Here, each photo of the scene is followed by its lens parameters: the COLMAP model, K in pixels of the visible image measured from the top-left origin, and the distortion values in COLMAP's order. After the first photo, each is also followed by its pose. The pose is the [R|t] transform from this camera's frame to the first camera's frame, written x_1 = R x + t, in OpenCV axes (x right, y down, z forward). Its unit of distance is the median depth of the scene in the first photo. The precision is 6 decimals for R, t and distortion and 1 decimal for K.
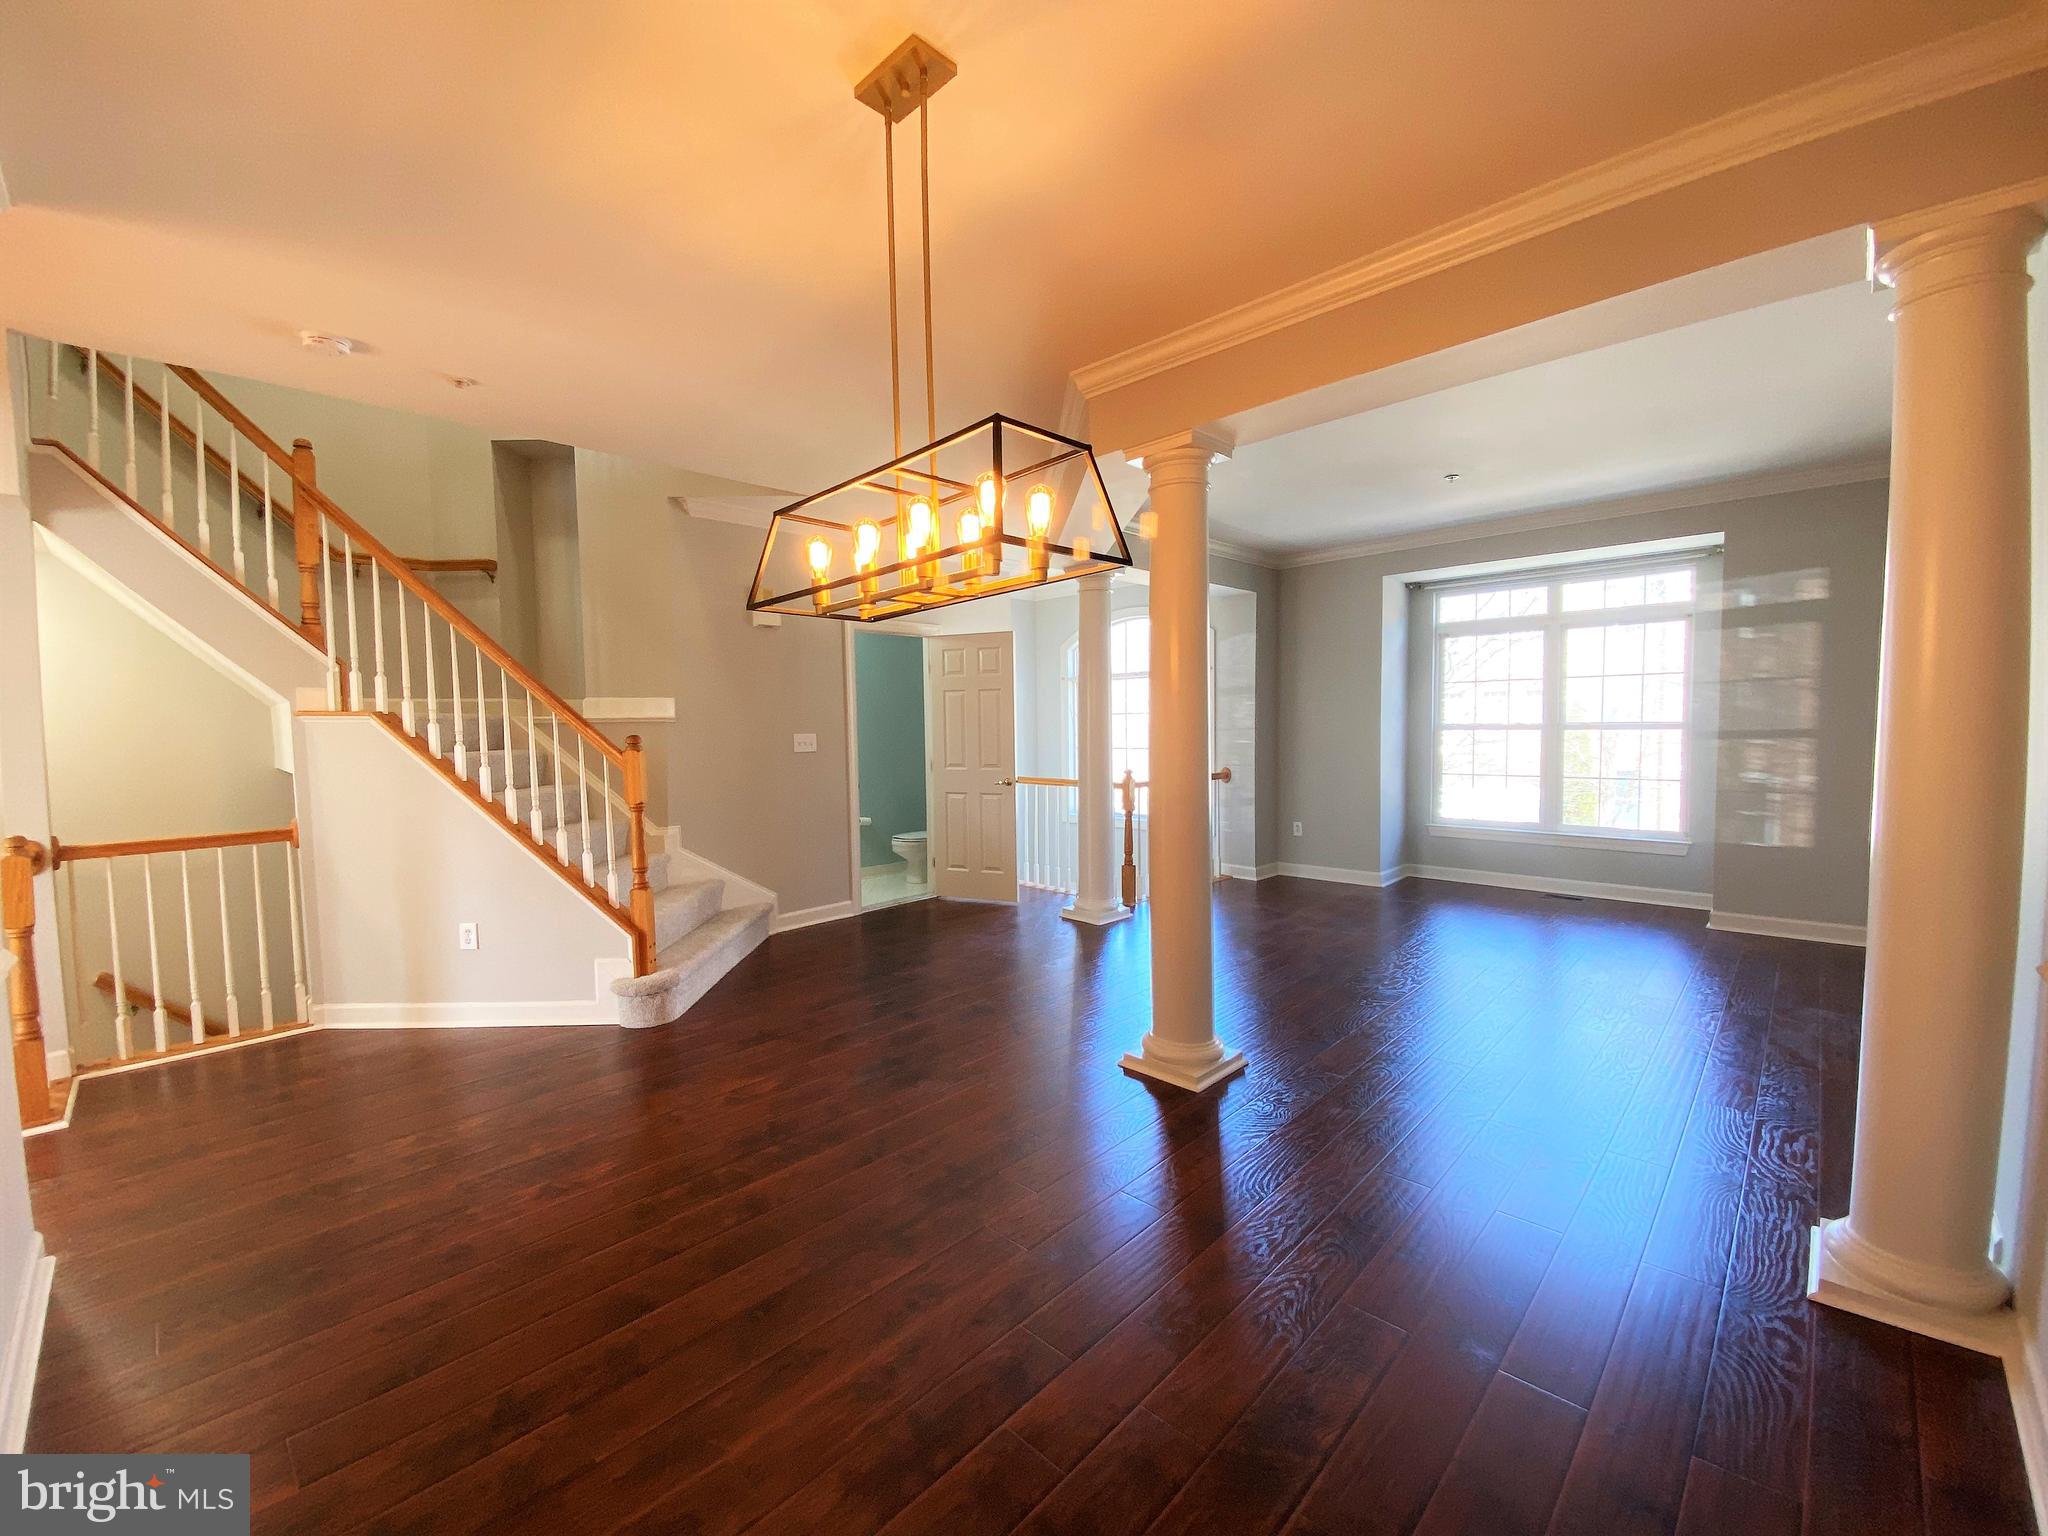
lens RADIAL K [[827.1, 0, 1019.6], [0, 827.1, 769.3], [0, 0, 1]] dist [0.024326, -0.020992]
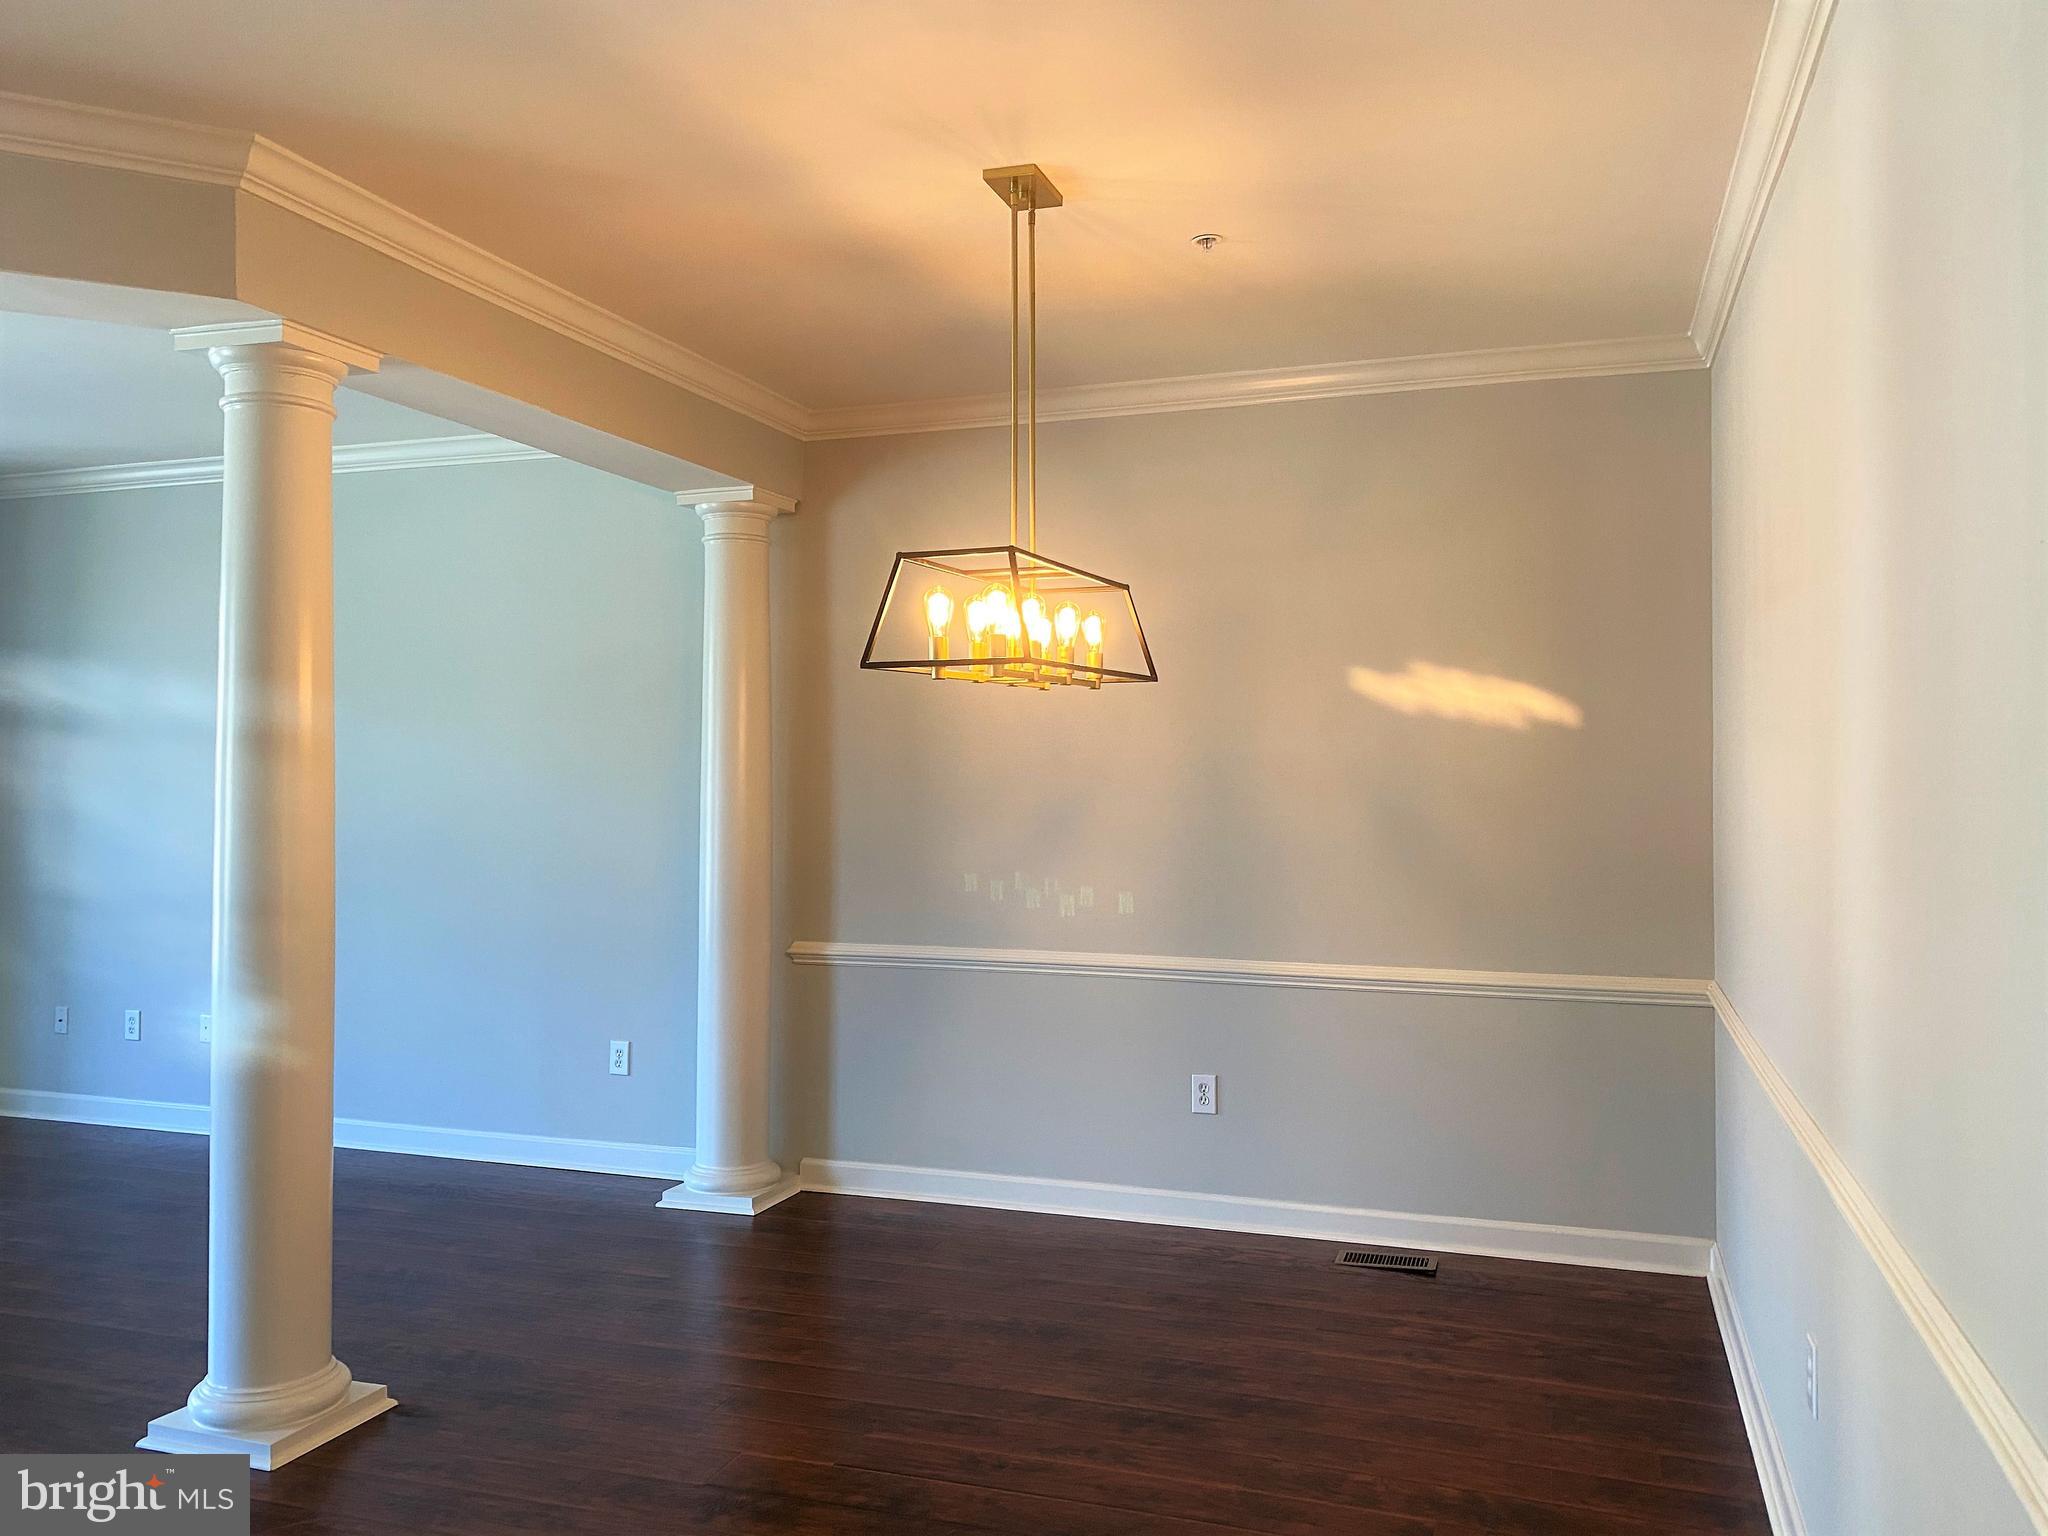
lens RADIAL K [[1555.1, 0, 1025.5], [0, 1555.1, 757.1], [0, 0, 1]] dist [0.135193, -0.242057]
pose [[-0.427600, 0.028040, 0.903533, -0.871830], [0.048718, 0.998781, -0.007941, -0.059422], [-0.902654, 0.040623, -0.428445, 0.851844]]
